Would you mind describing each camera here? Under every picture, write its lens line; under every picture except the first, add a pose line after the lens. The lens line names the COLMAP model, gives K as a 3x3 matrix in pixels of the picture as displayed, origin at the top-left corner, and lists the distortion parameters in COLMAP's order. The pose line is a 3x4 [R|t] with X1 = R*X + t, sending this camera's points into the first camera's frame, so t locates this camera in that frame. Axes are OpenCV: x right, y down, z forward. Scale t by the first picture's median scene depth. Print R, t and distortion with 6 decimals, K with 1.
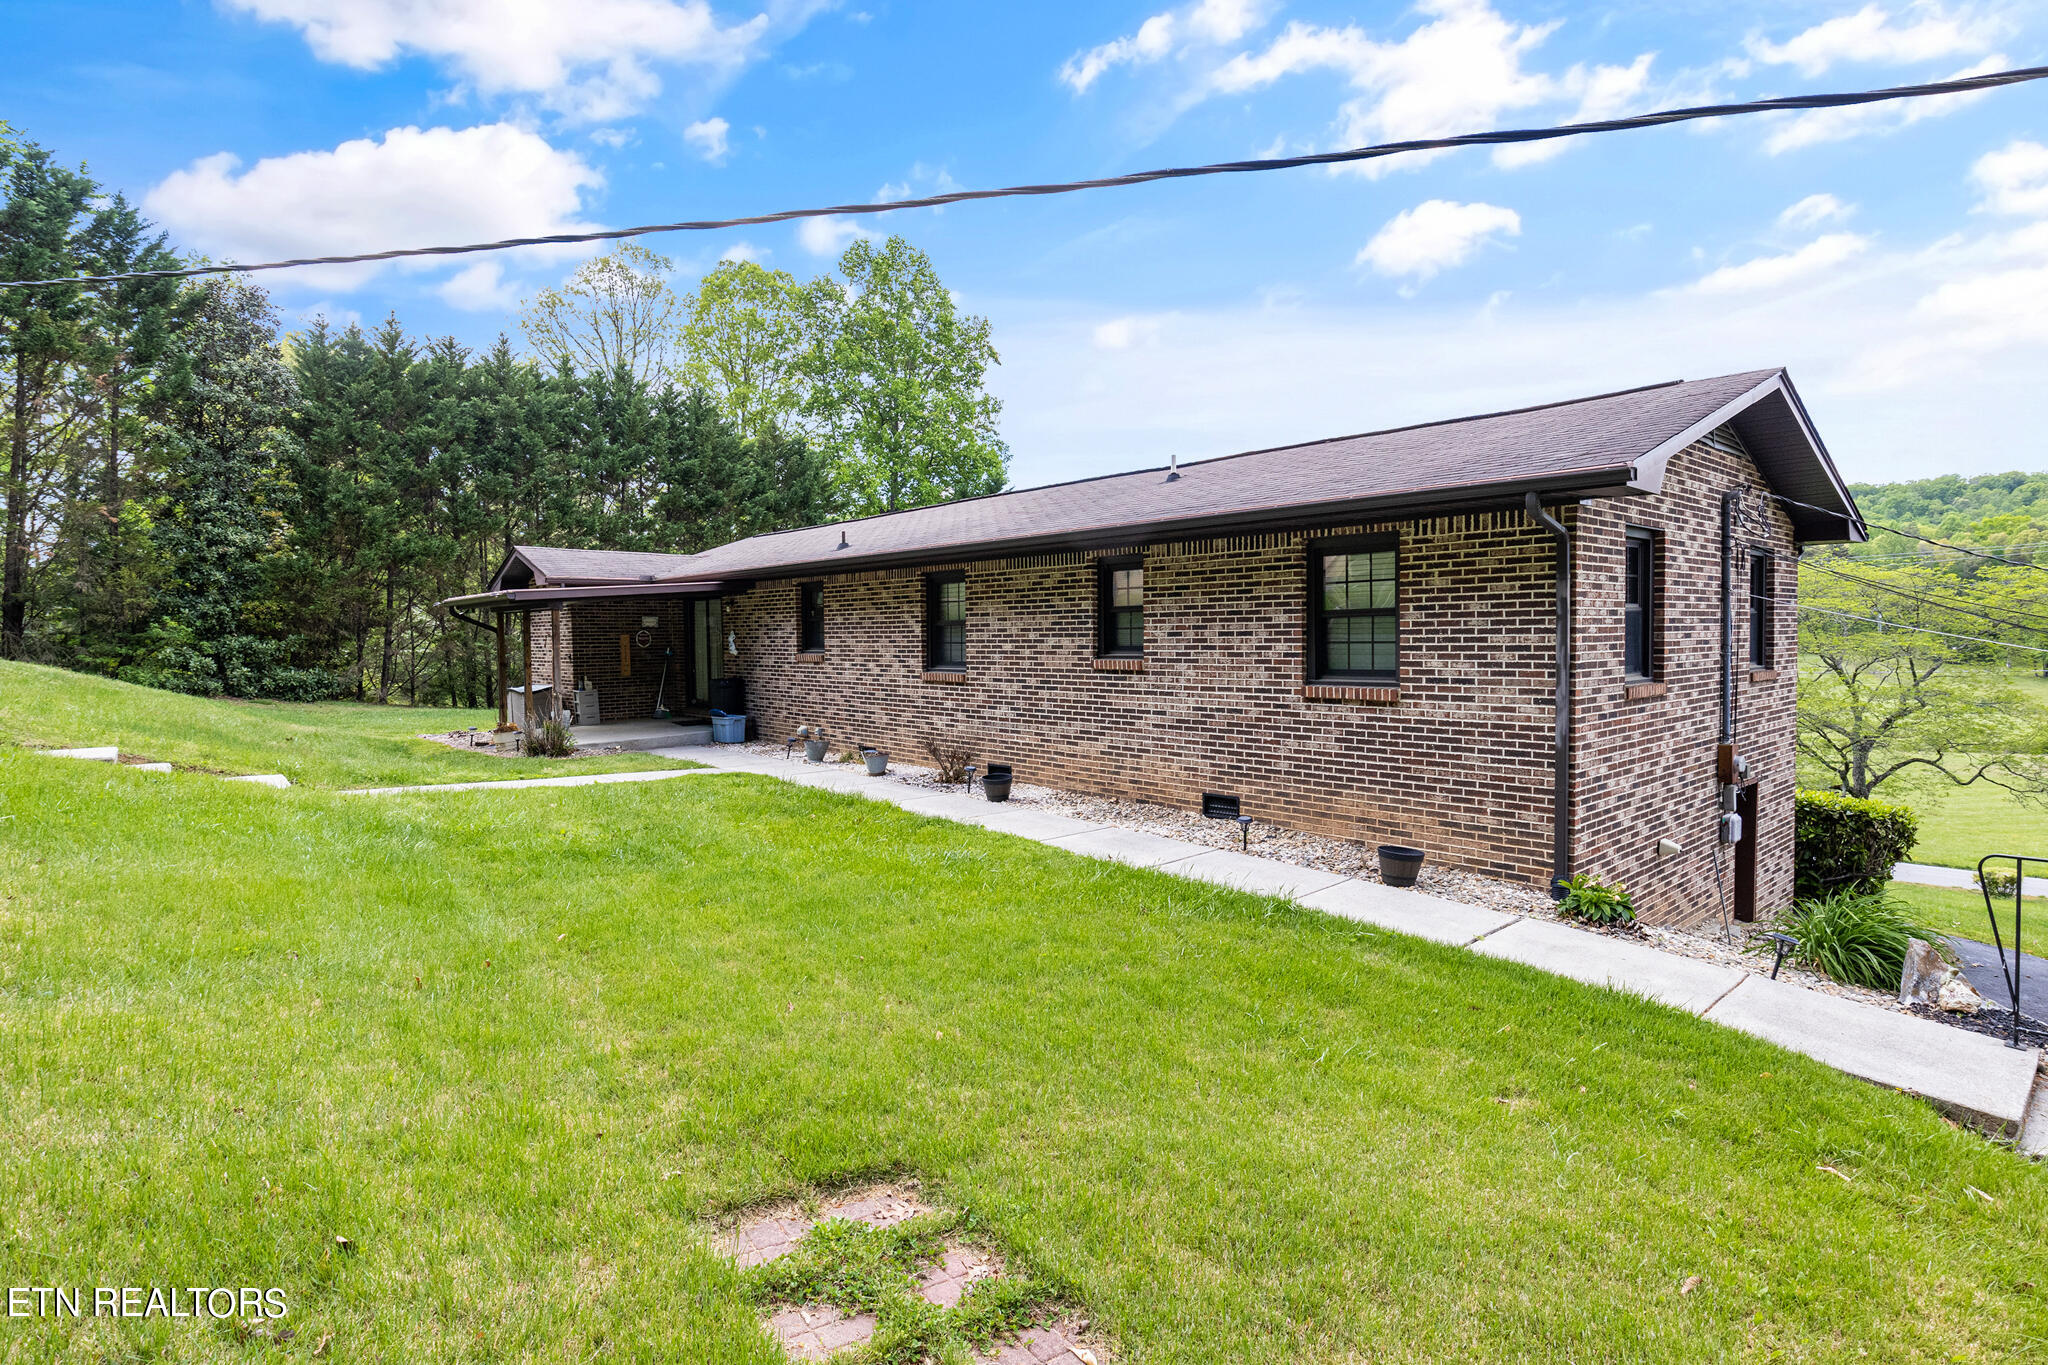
lens RADIAL K [[1009.5, 0, 1024.0], [0, 1009.5, 682.5], [0, 0, 1]] dist [-0.005300, 0.000191]
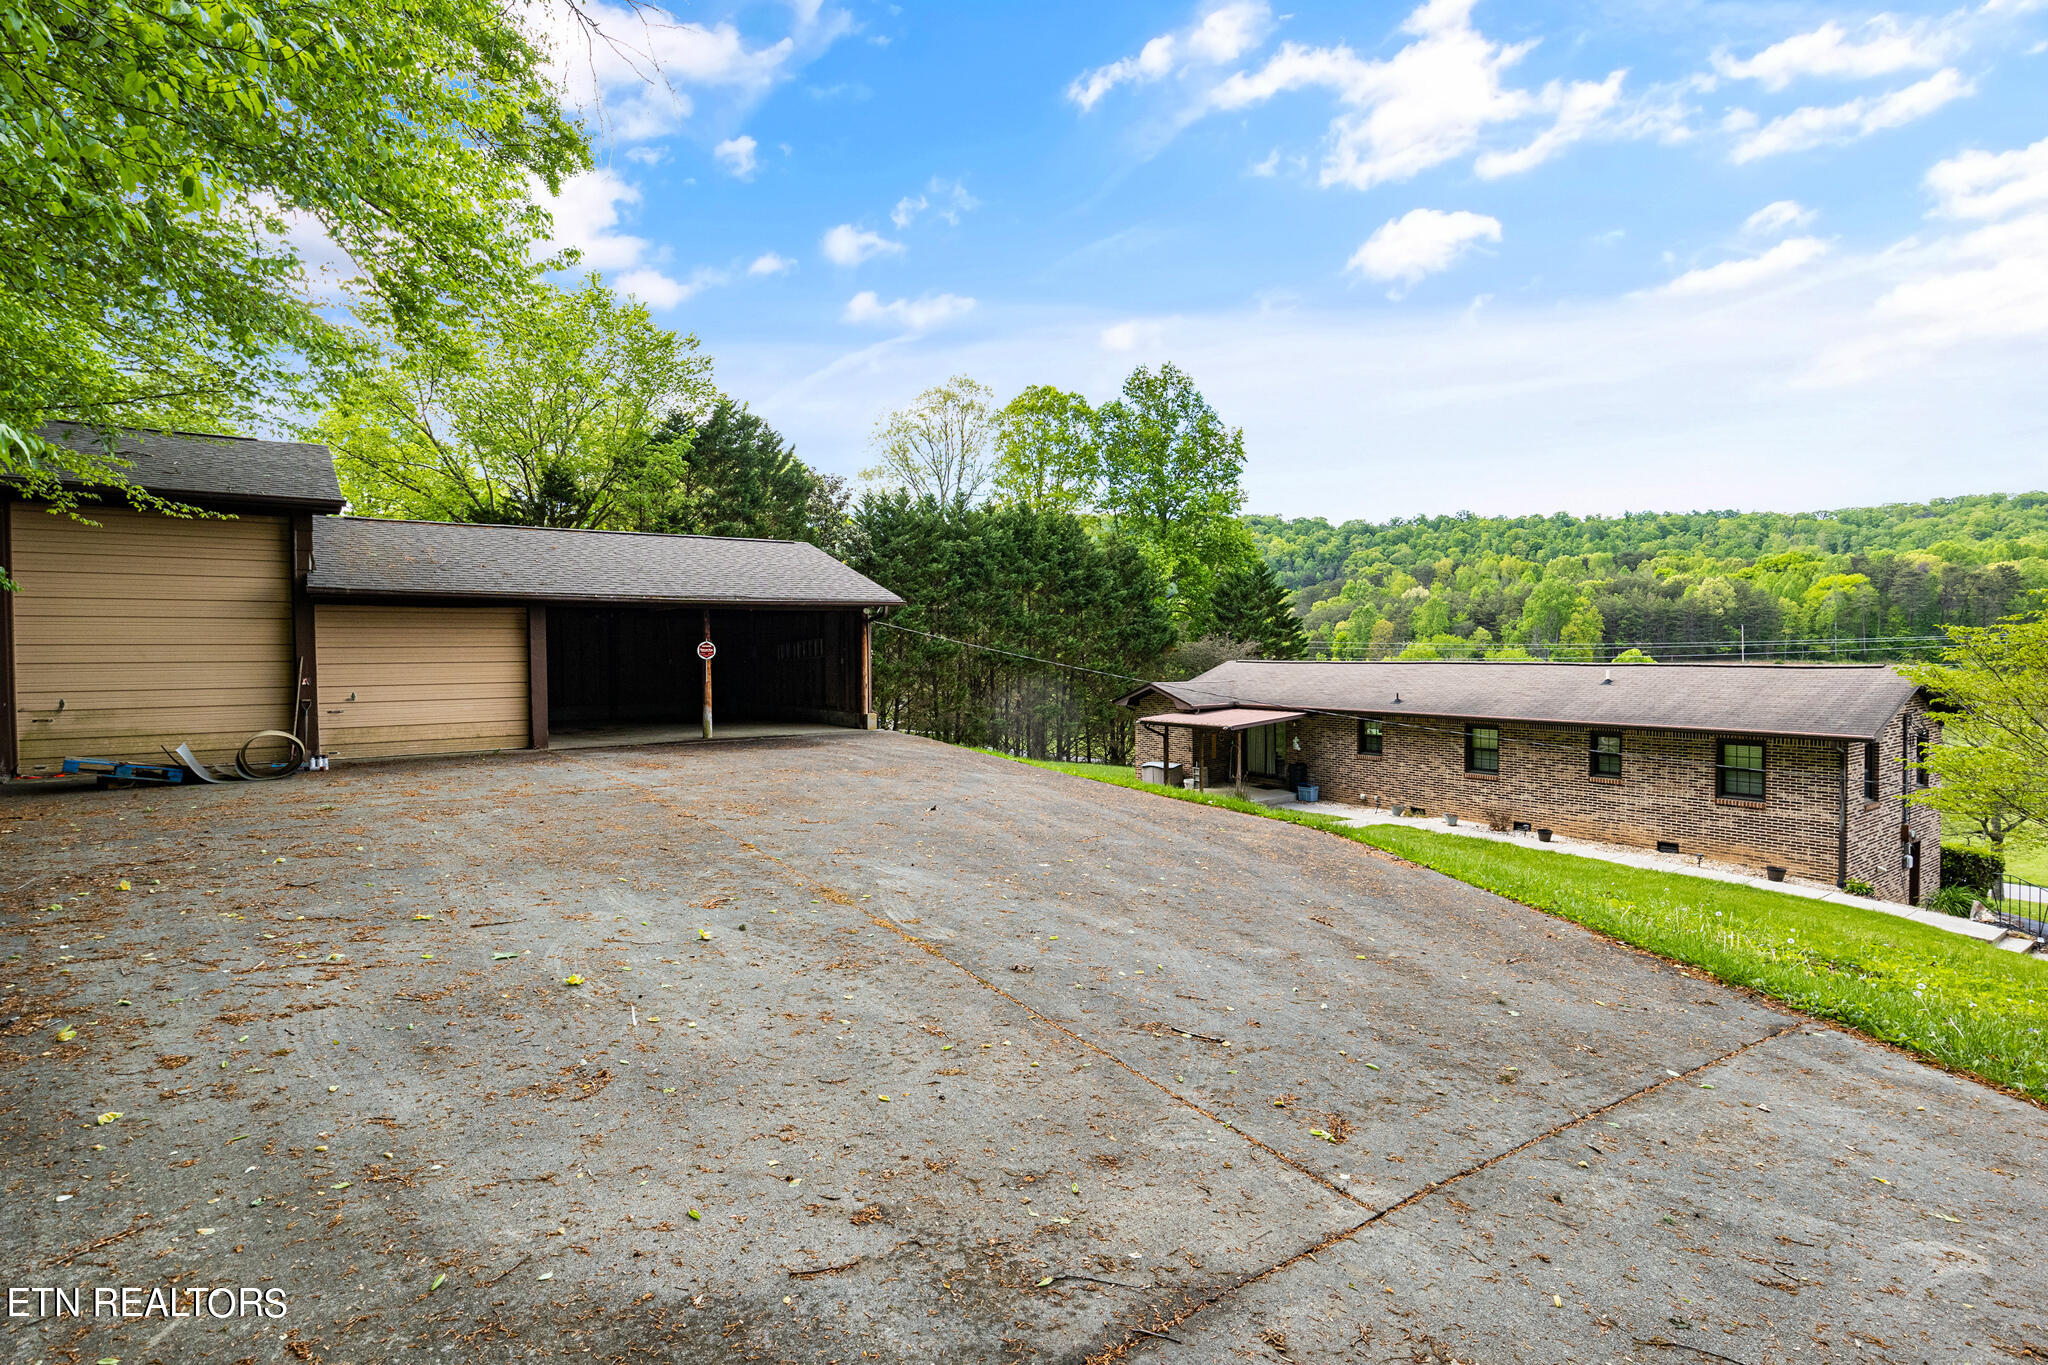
lens RADIAL K [[1009.5, 0, 1024.0], [0, 1009.5, 682.5], [0, 0, 1]] dist [-0.005300, 0.000191]
pose [[0.995172, 0.004967, -0.098017, -0.969142], [-0.005901, 0.999940, -0.009245, -0.207513], [0.097965, 0.009779, 0.995142, -1.328844]]
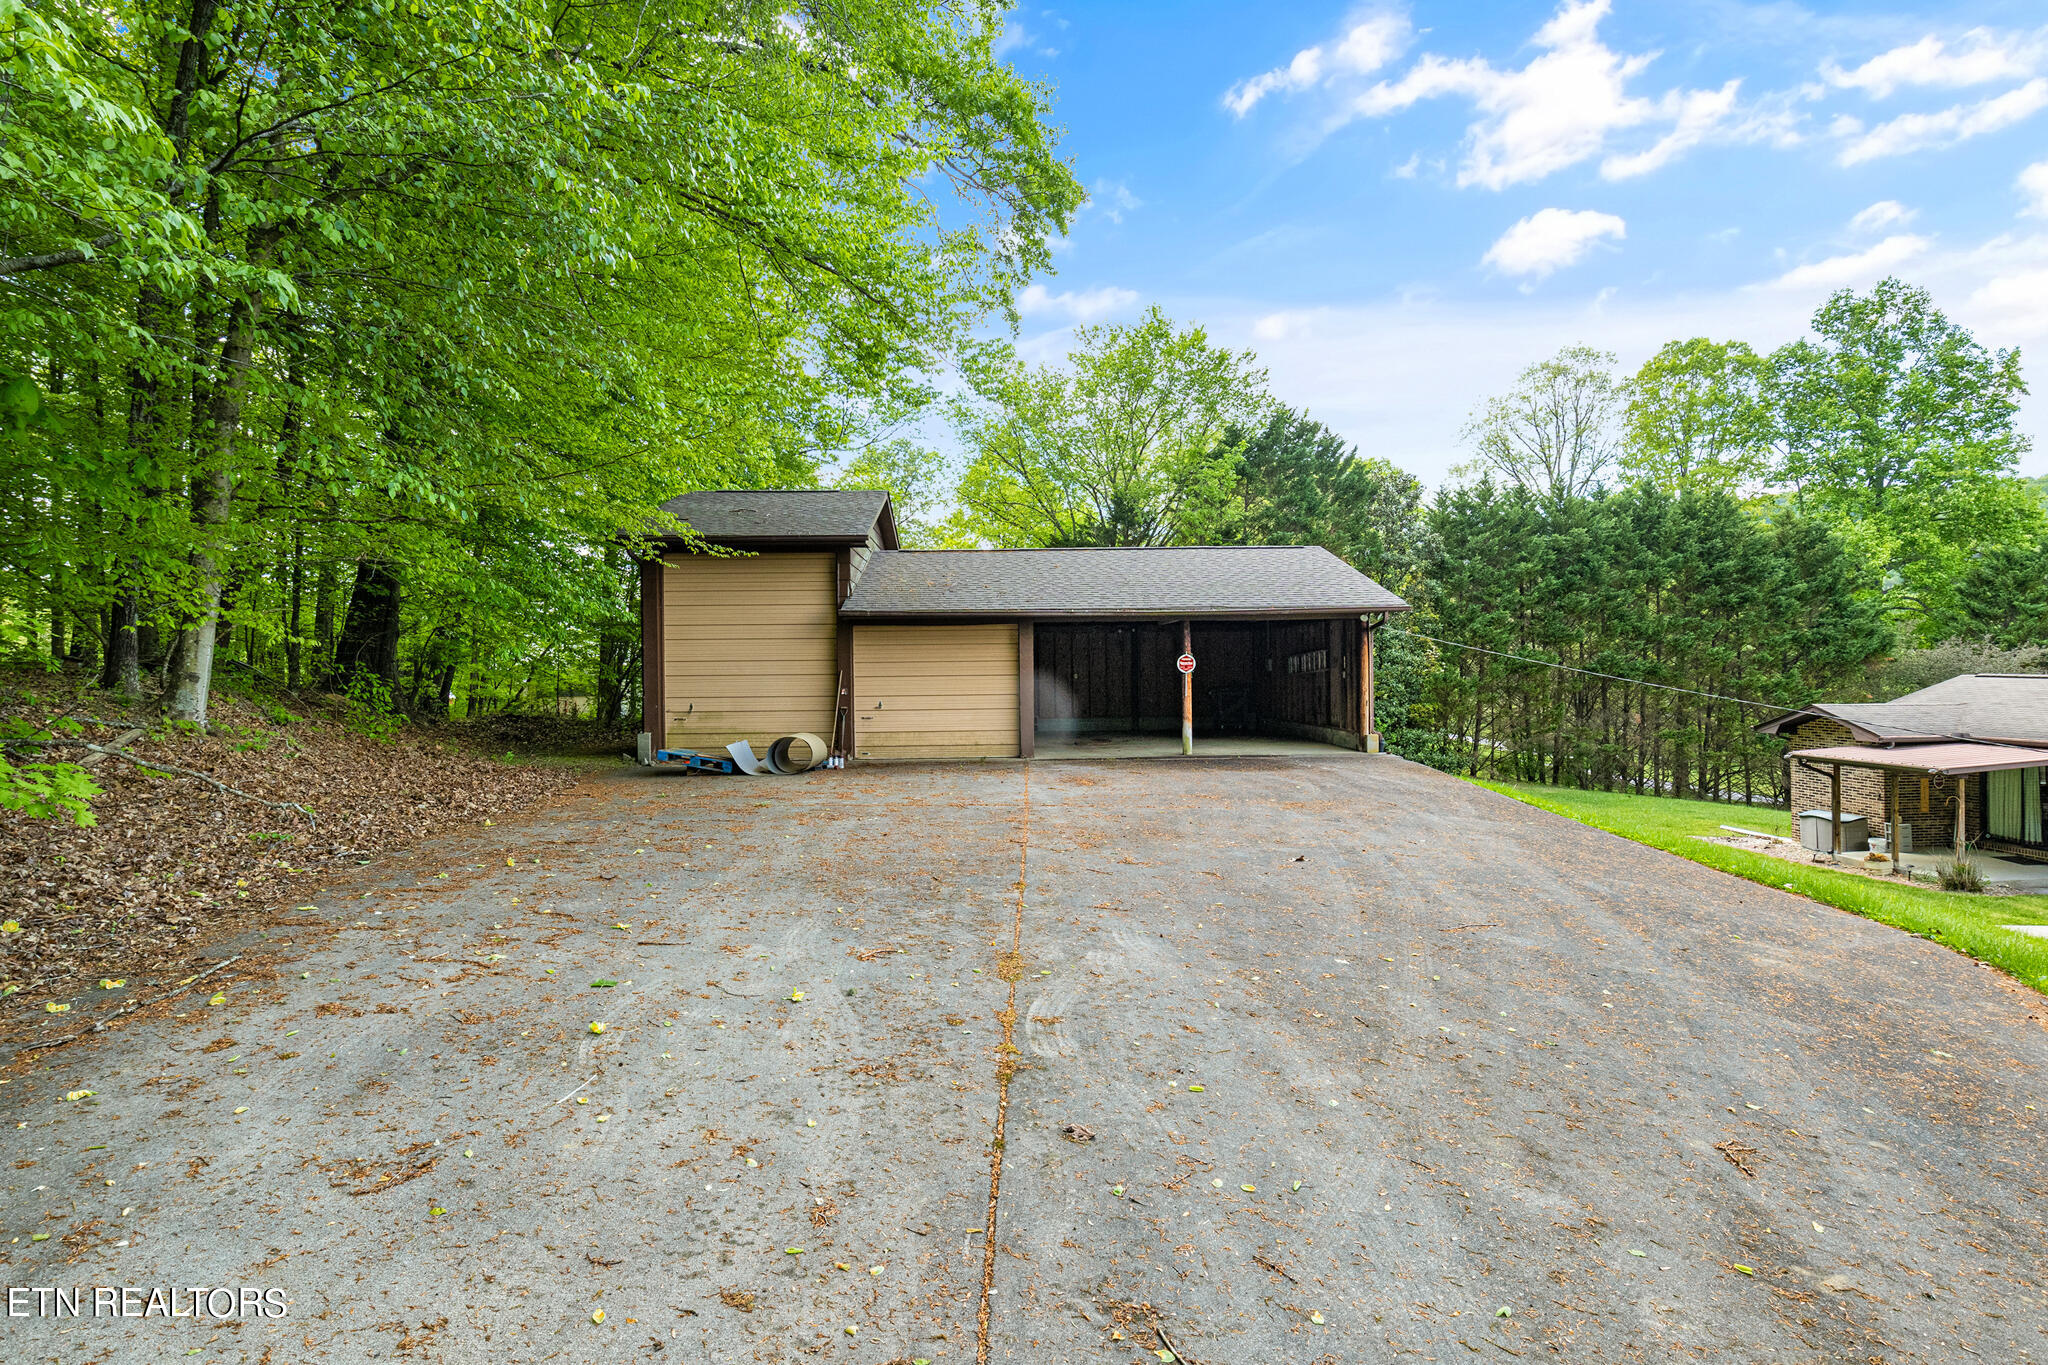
lens RADIAL K [[1009.5, 0, 1024.0], [0, 1009.5, 682.5], [0, 0, 1]] dist [-0.005300, 0.000191]
pose [[0.776974, 0.008954, -0.629469, -0.848855], [-0.022806, 0.999643, -0.013930, -0.213932], [0.629120, 0.025179, 0.776901, -1.145062]]
